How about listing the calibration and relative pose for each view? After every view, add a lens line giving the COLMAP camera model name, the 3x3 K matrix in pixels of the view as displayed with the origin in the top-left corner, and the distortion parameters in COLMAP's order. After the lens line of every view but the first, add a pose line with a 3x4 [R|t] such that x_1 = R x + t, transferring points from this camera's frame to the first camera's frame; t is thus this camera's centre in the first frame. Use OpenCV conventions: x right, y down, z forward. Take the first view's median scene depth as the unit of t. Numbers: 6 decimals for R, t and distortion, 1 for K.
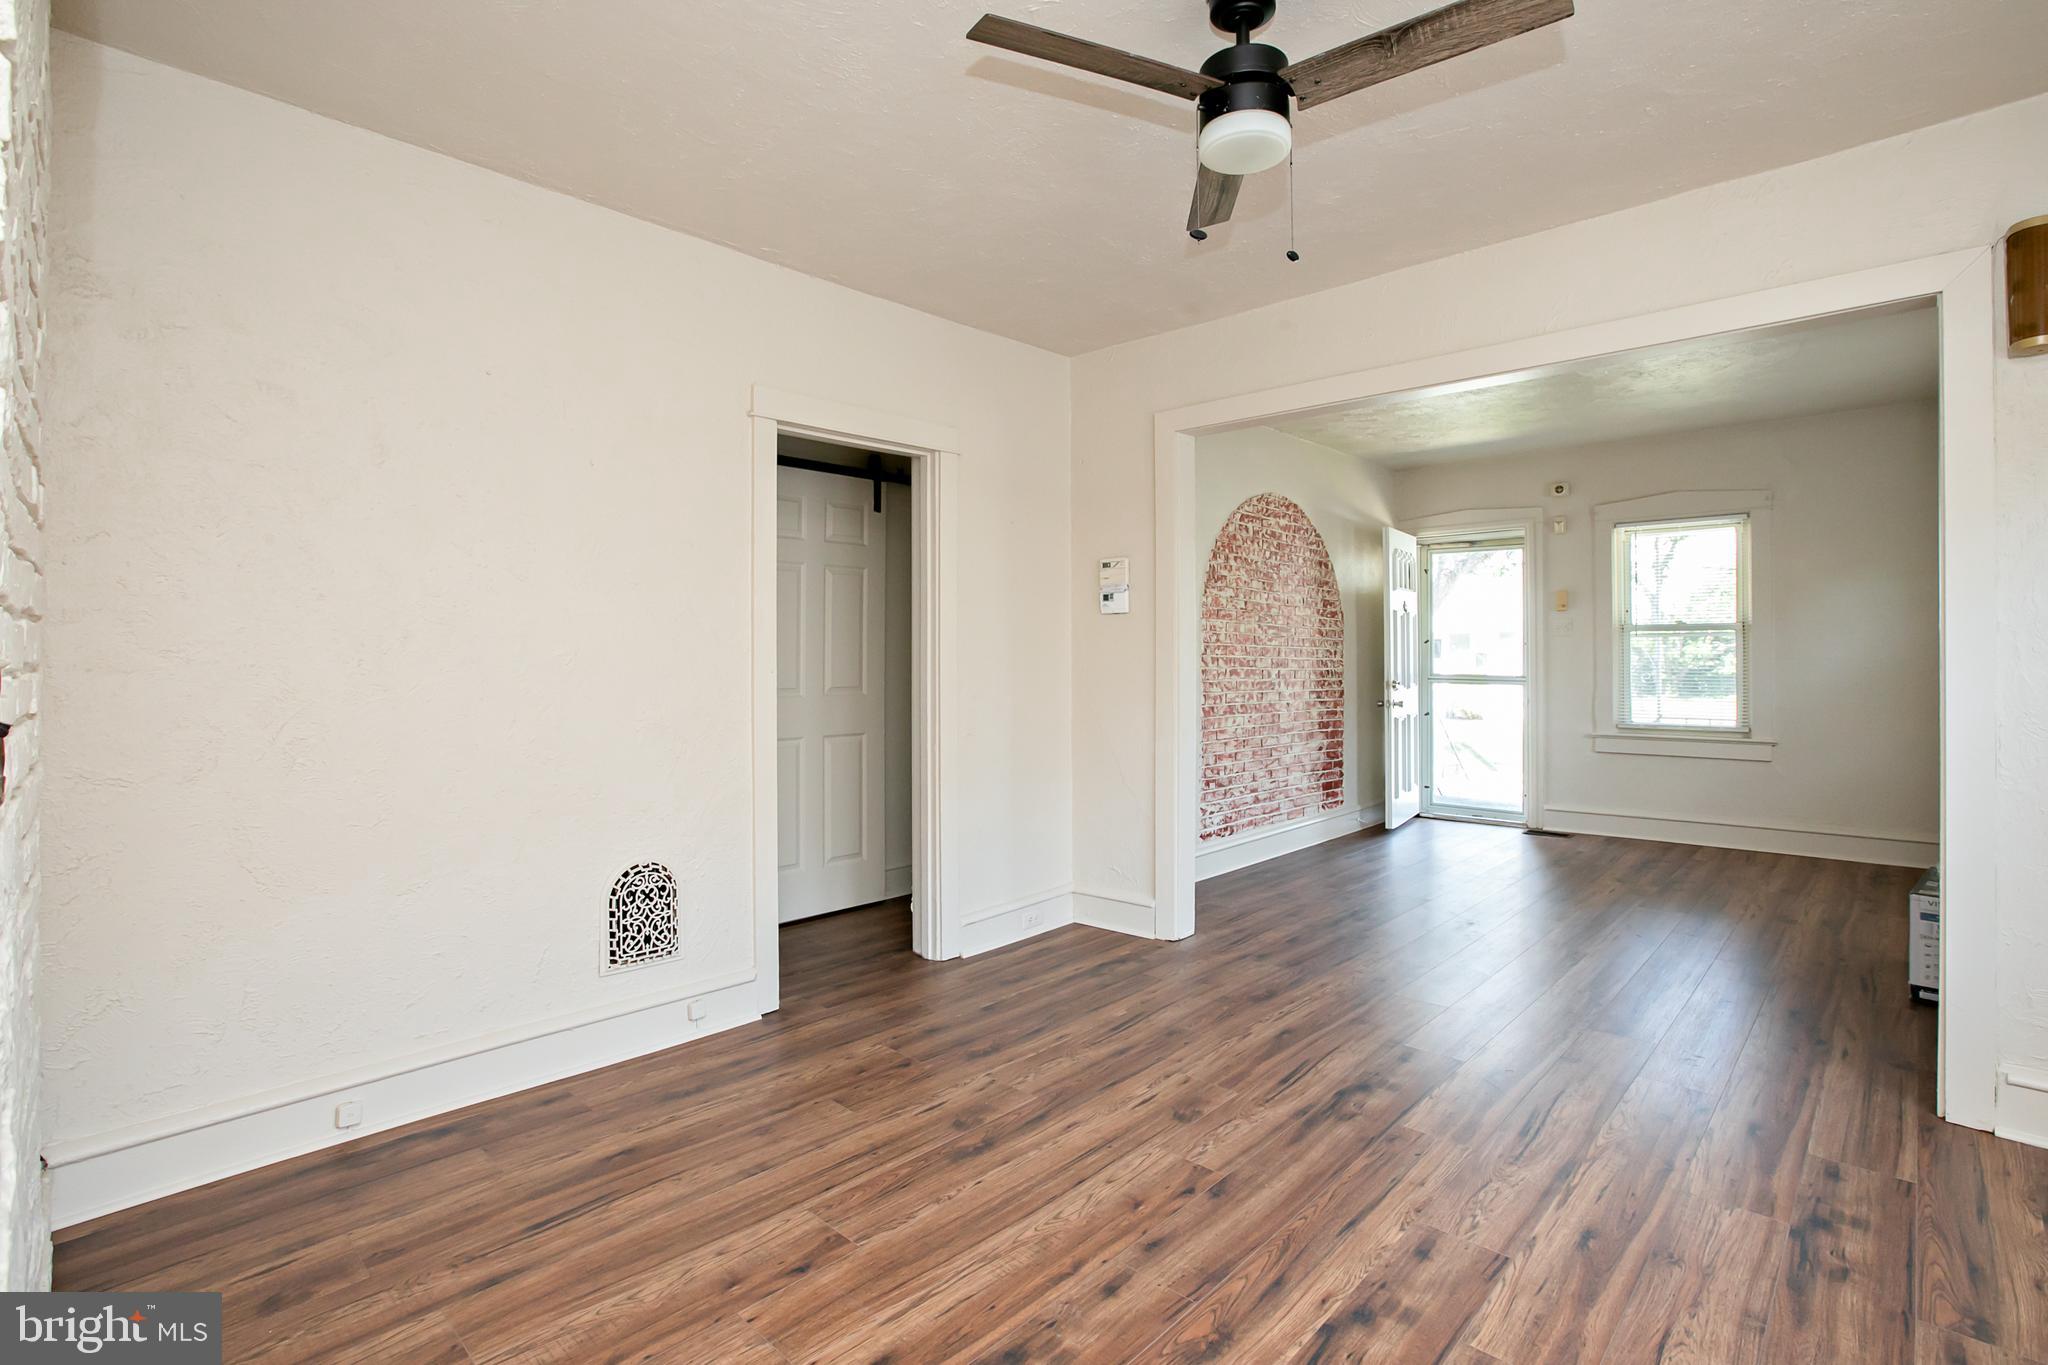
lens RADIAL K [[967.5, 0, 1014.5], [0, 967.5, 646.0], [0, 0, 1]] dist [-0.051479, 0.017867]
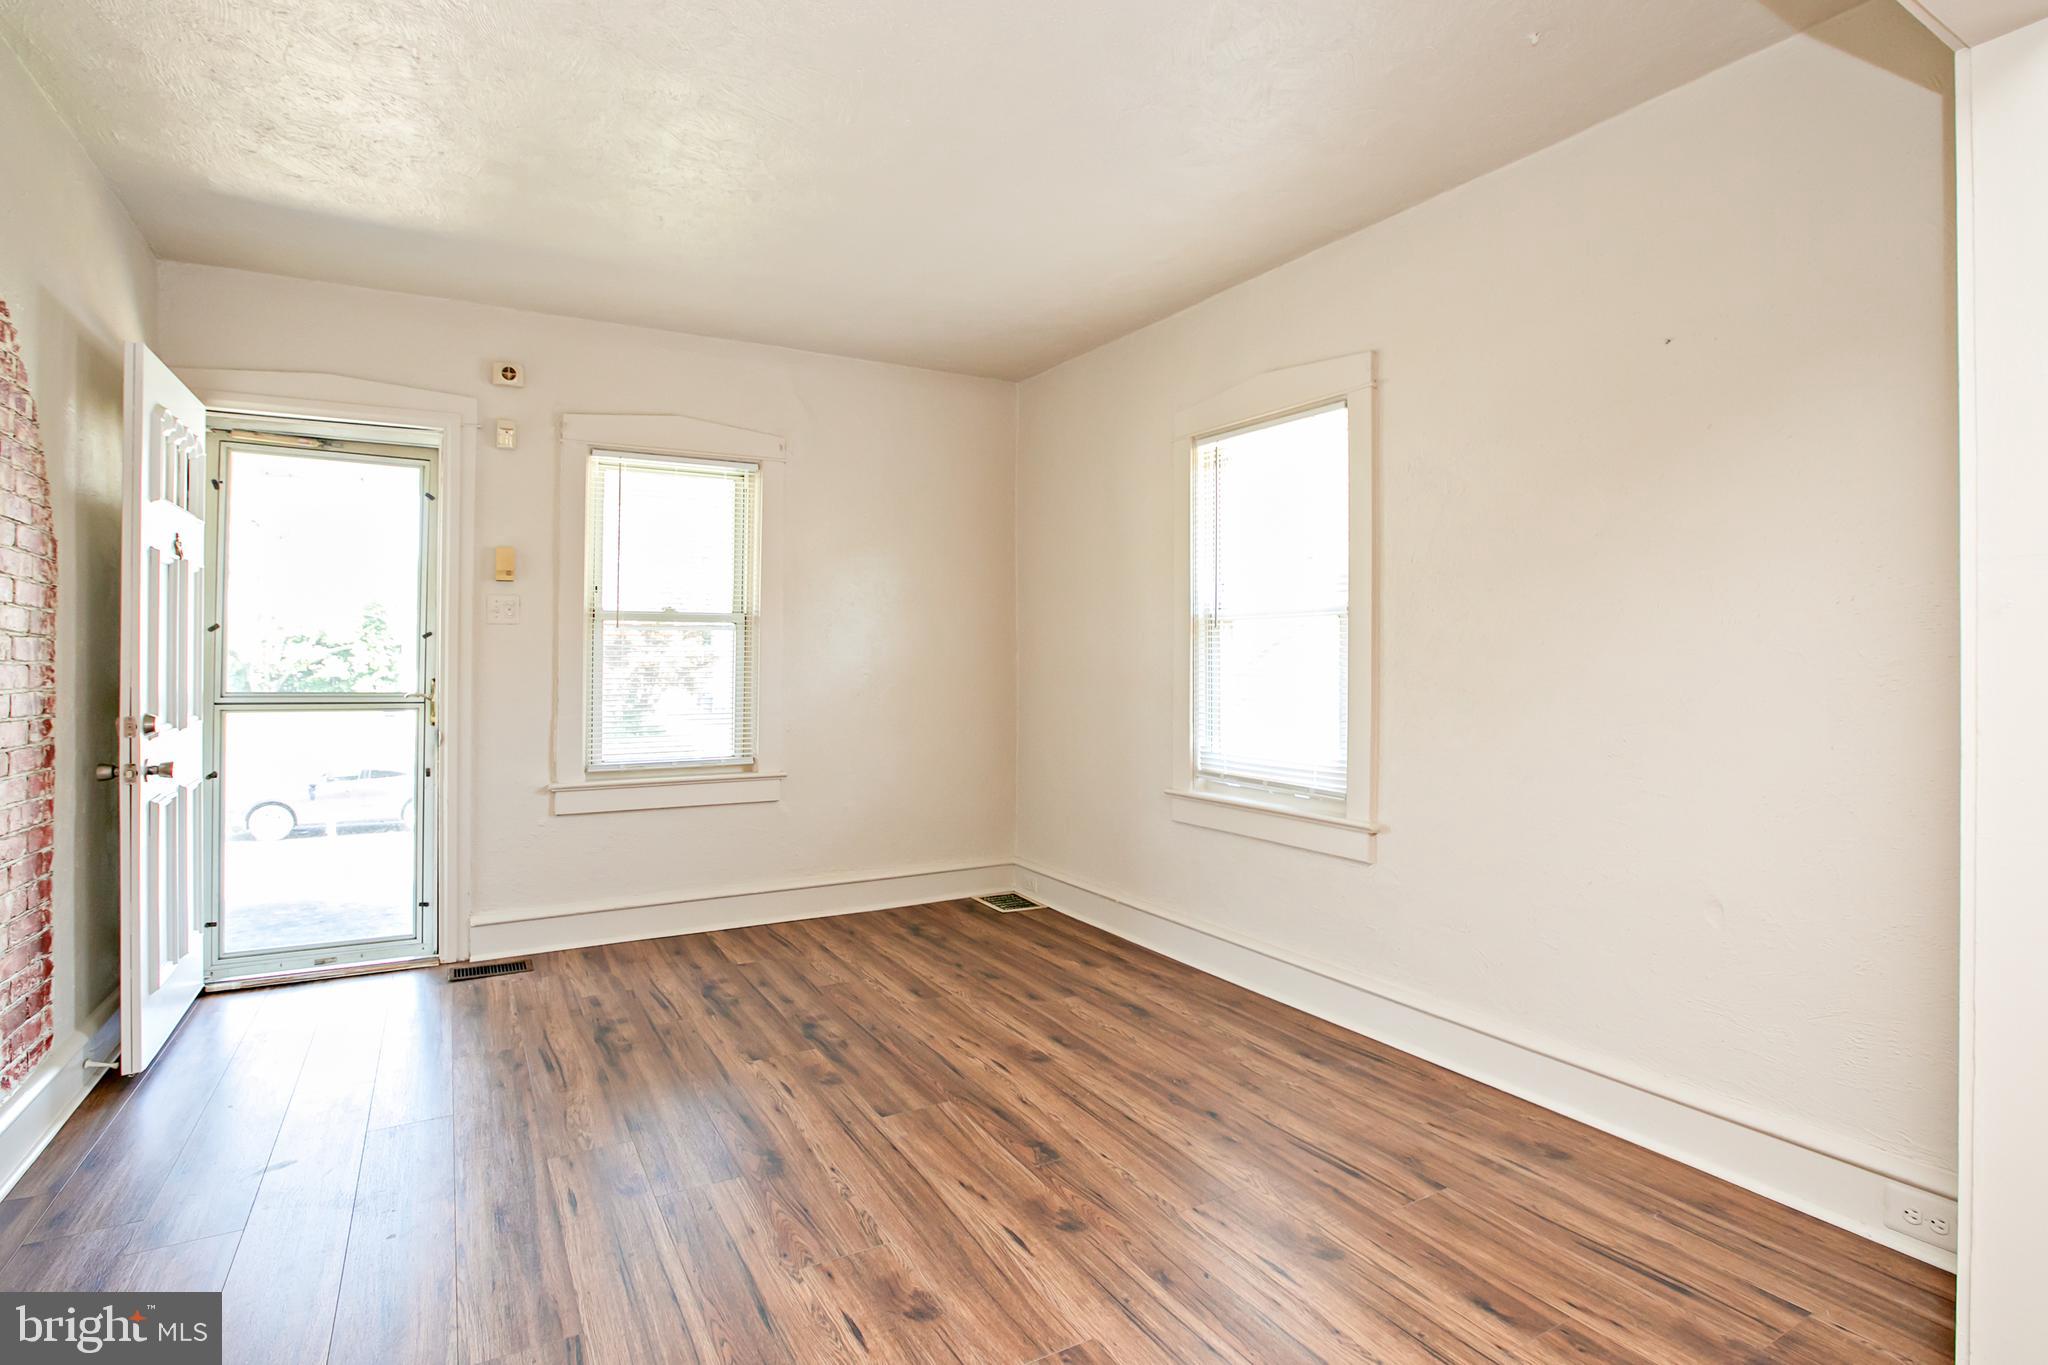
lens RADIAL K [[967.5, 0, 954.9], [0, 967.5, 655.1], [0, 0, 1]] dist [-0.051479, 0.017867]
pose [[0.313540, 0.009223, 0.949530, 0.230549], [-0.011615, 0.999915, -0.005877, 0.019072], [-0.949504, -0.009186, 0.313621, 1.238127]]
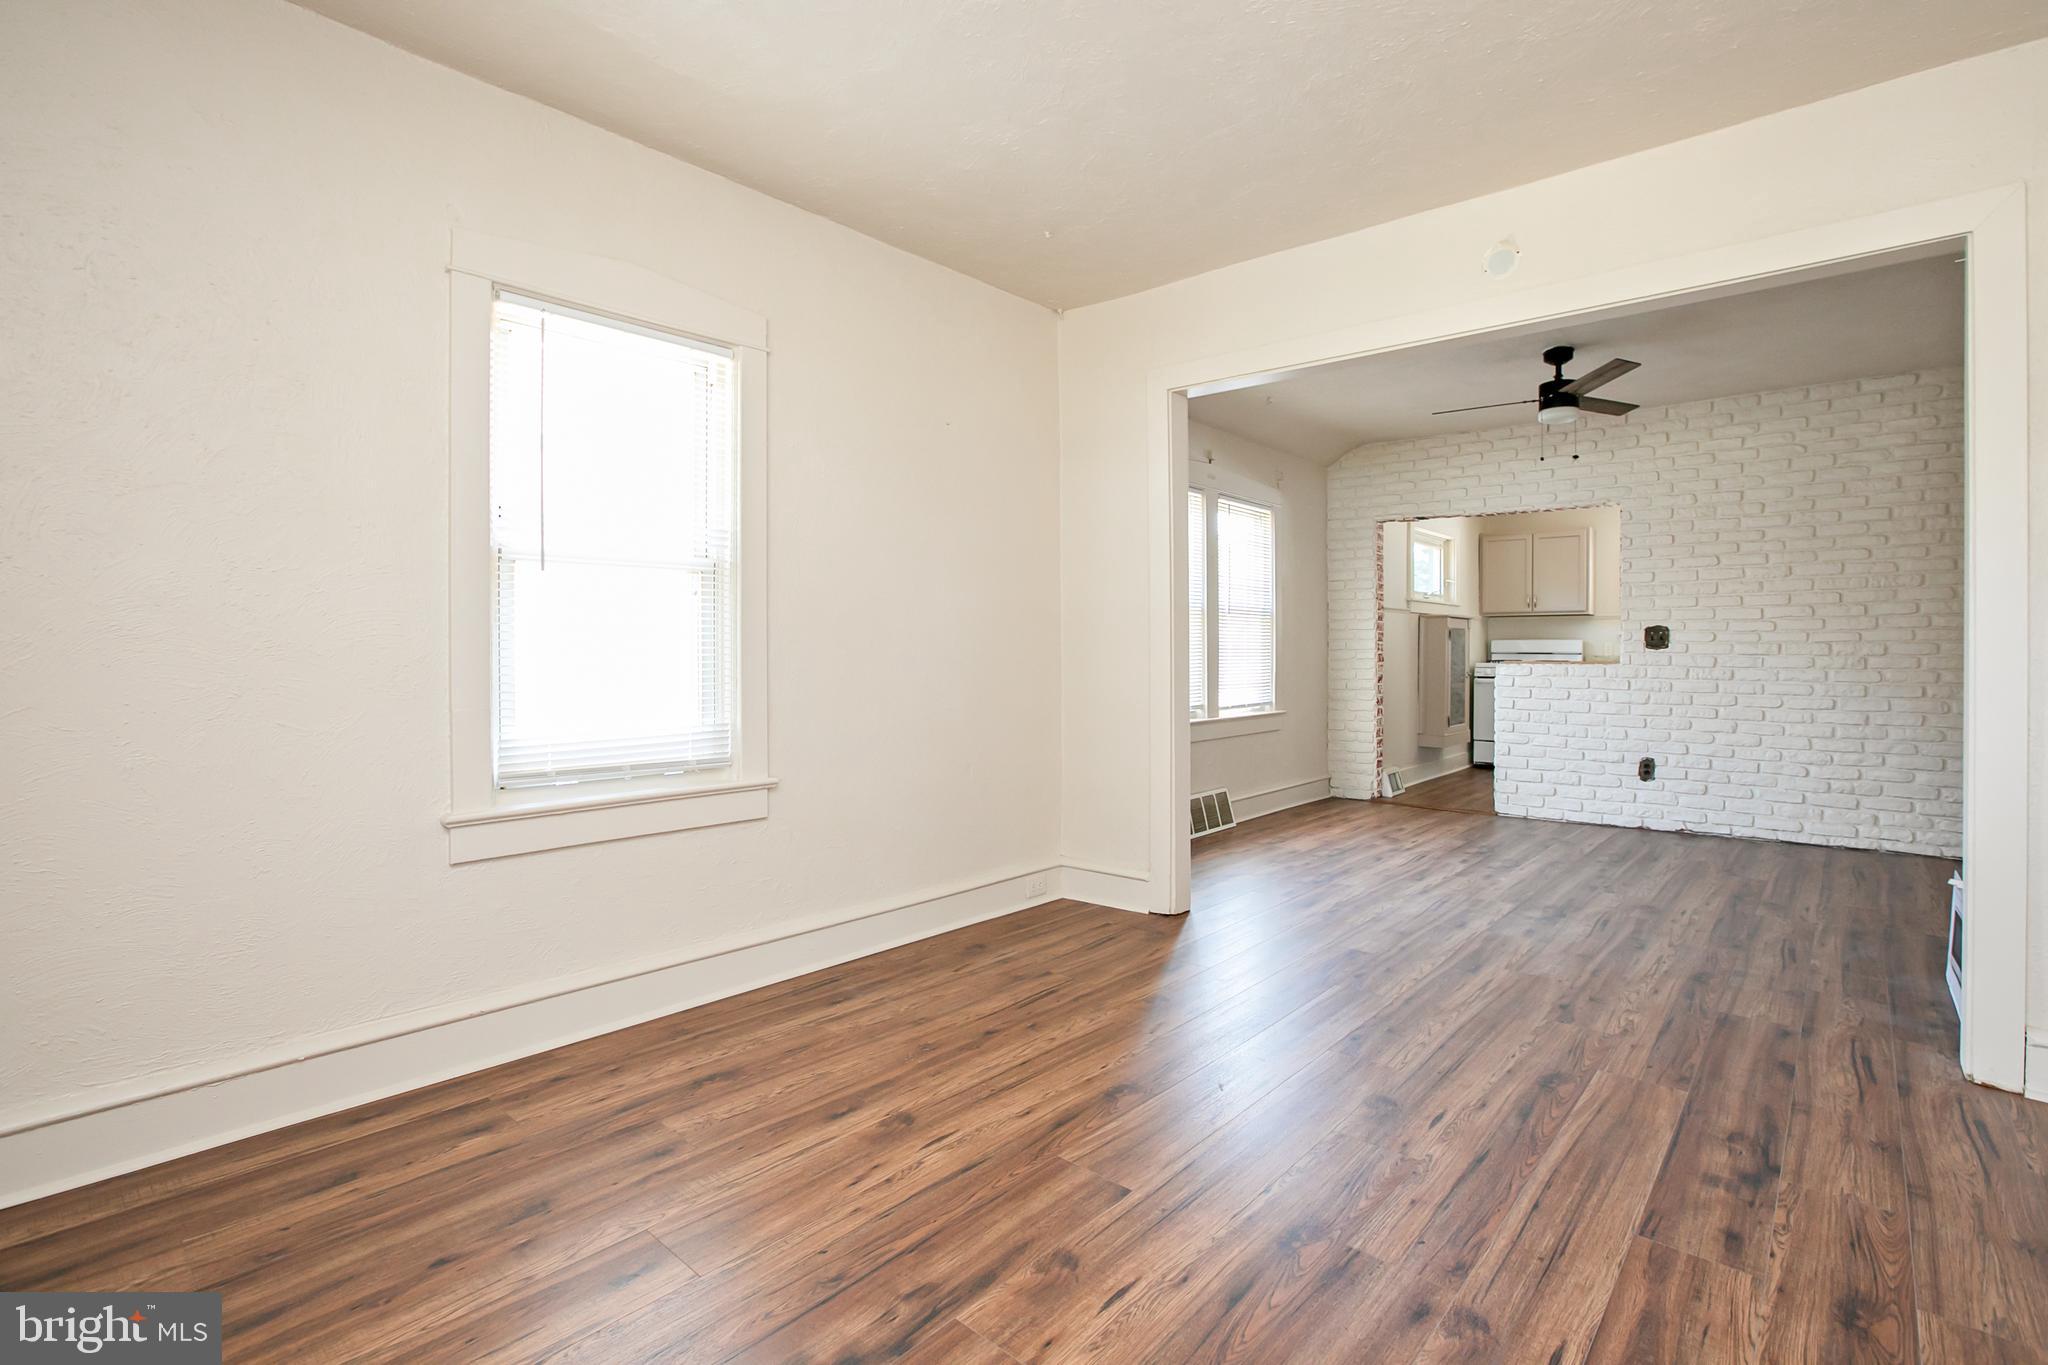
lens RADIAL K [[967.5, 0, 1003.4], [0, 967.5, 661.1], [0, 0, 1]] dist [-0.051479, 0.017867]
pose [[-0.999588, 0.003838, -0.028440, 1.143178], [0.003720, 0.999984, 0.004201, 0.055645], [0.028456, 0.004093, -0.999587, 2.236210]]
